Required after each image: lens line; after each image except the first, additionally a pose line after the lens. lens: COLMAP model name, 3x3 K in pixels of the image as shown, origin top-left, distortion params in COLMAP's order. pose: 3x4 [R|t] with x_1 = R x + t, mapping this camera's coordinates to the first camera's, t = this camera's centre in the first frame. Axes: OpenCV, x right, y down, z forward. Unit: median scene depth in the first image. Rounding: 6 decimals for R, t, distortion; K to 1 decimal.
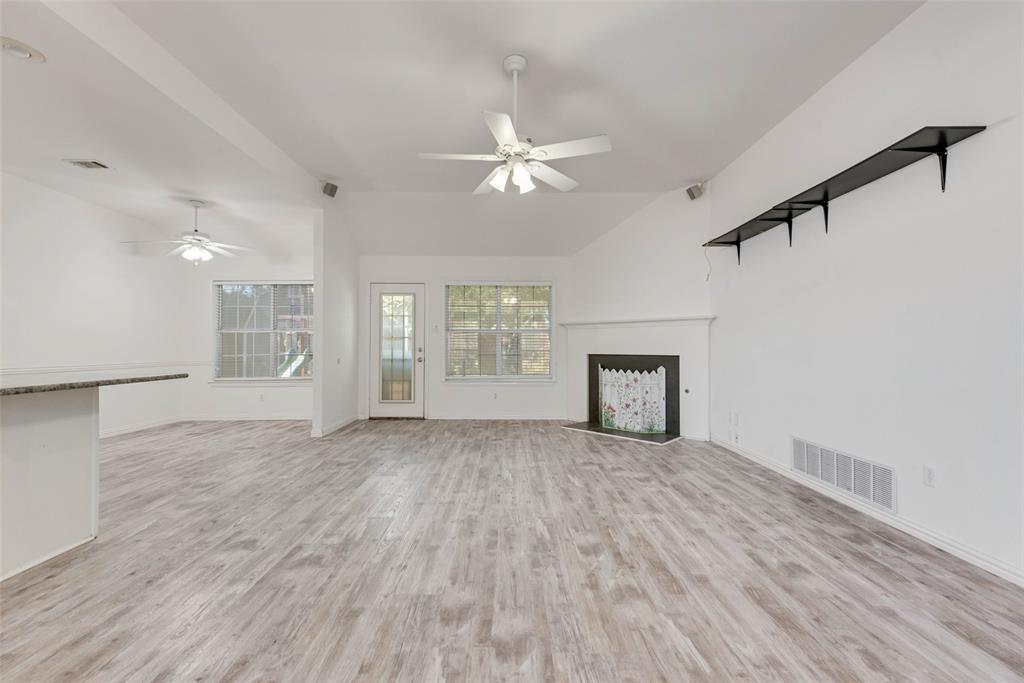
lens RADIAL K [[423.0, 0, 510.6], [0, 423.0, 348.4], [0, 0, 1]] dist [0.021507, -0.007708]
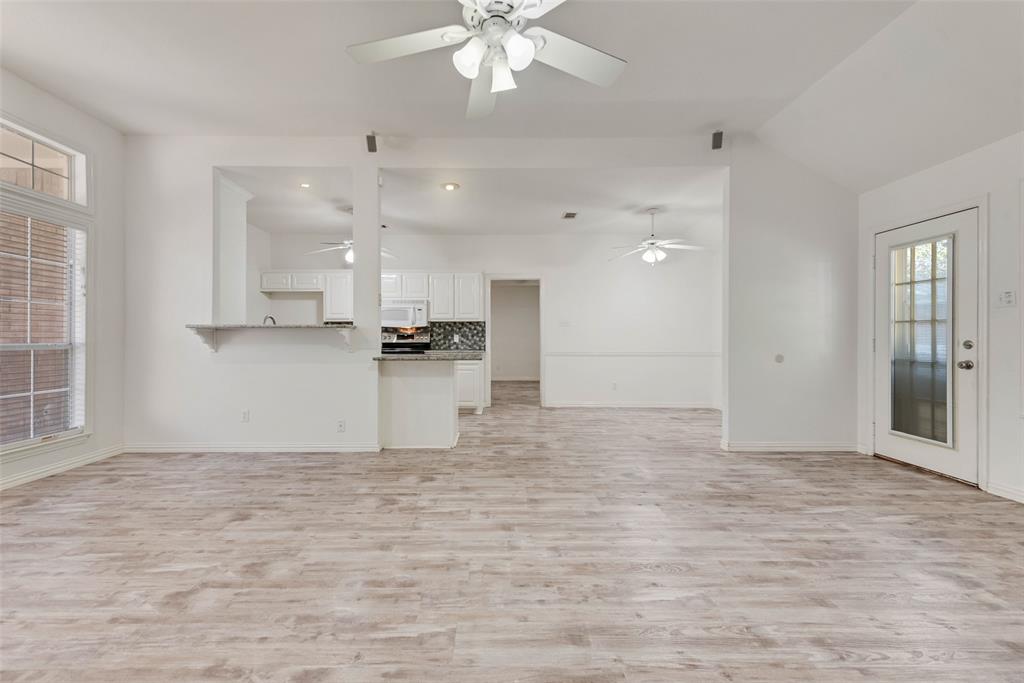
lens RADIAL K [[413.7, 0, 494.6], [0, 413.7, 337.5], [0, 0, 1]] dist [0.020208, -0.006643]
pose [[-0.003435, -0.002928, -0.999990, 0.653774], [-0.002837, 0.999992, -0.002919, -0.004451], [0.999990, 0.002827, -0.003444, 1.070437]]
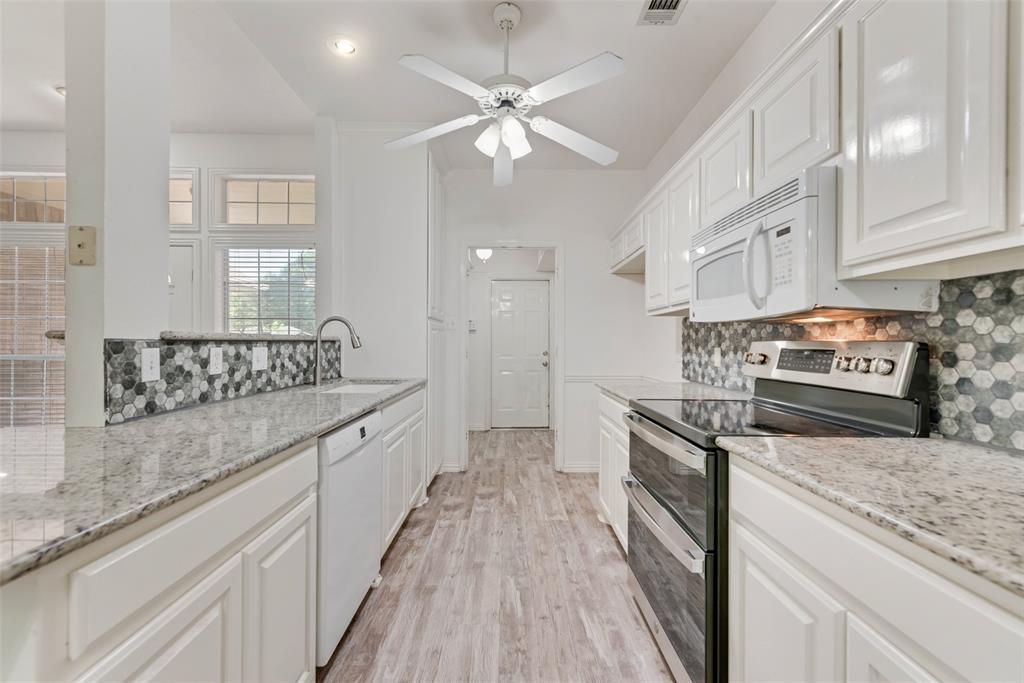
lens RADIAL K [[405.7, 0, 512.0], [0, 405.7, 341.5], [0, 0, 1]] dist [0.020693, -0.006179]
pose [[-0.999990, -0.004528, 0.000051, -1.352730], [-0.004528, 0.999988, 0.001911, -0.037659], [-0.000059, 0.001911, -0.999998, 1.116829]]
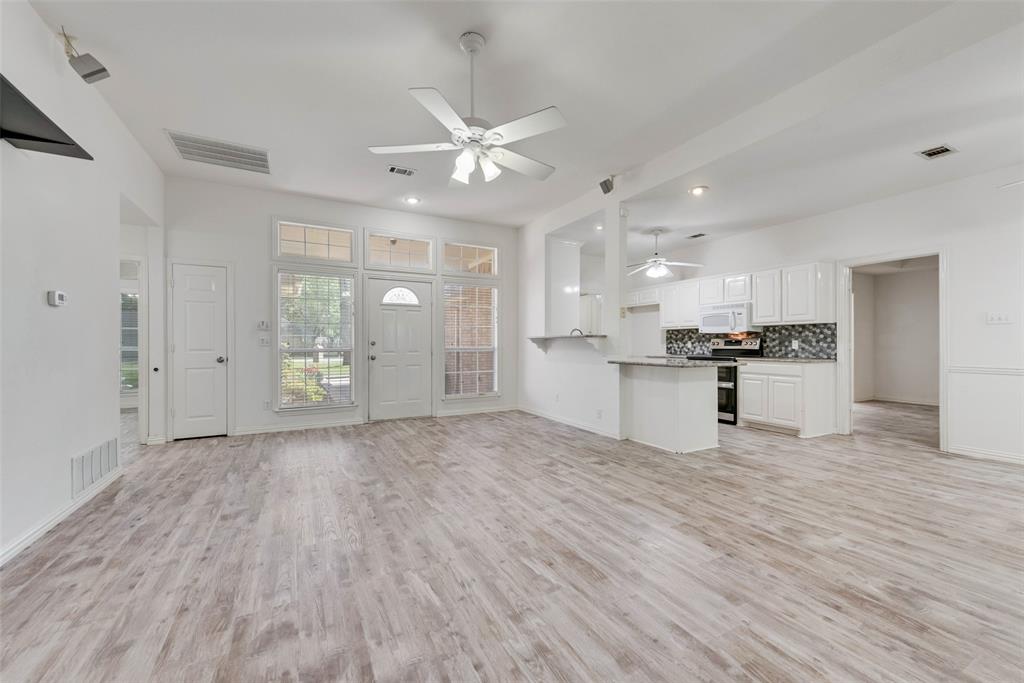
lens RADIAL K [[405.7, 0, 512.0], [0, 405.7, 341.5], [0, 0, 1]] dist [0.020693, -0.006179]
pose [[-0.884106, -0.001819, -0.467283, 0.385766], [-0.000382, 0.999995, -0.003170, -0.013892], [0.467286, -0.002624, -0.884102, 1.974330]]
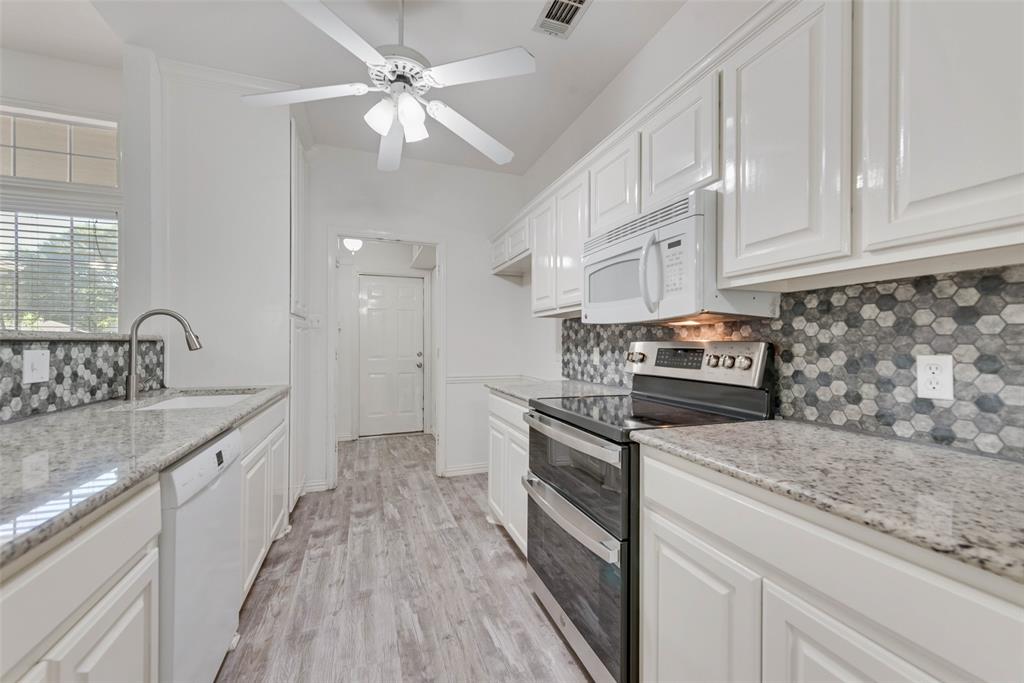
lens RADIAL K [[406.6, 0, 512.8], [0, 406.6, 342.0], [0, 0, 1]] dist [0.019752, -0.005921]
pose [[-0.942693, -0.004365, -0.333632, -1.291146], [-0.004998, 0.999987, 0.001039, -0.037427], [0.333624, 0.002647, -0.942703, 1.073400]]
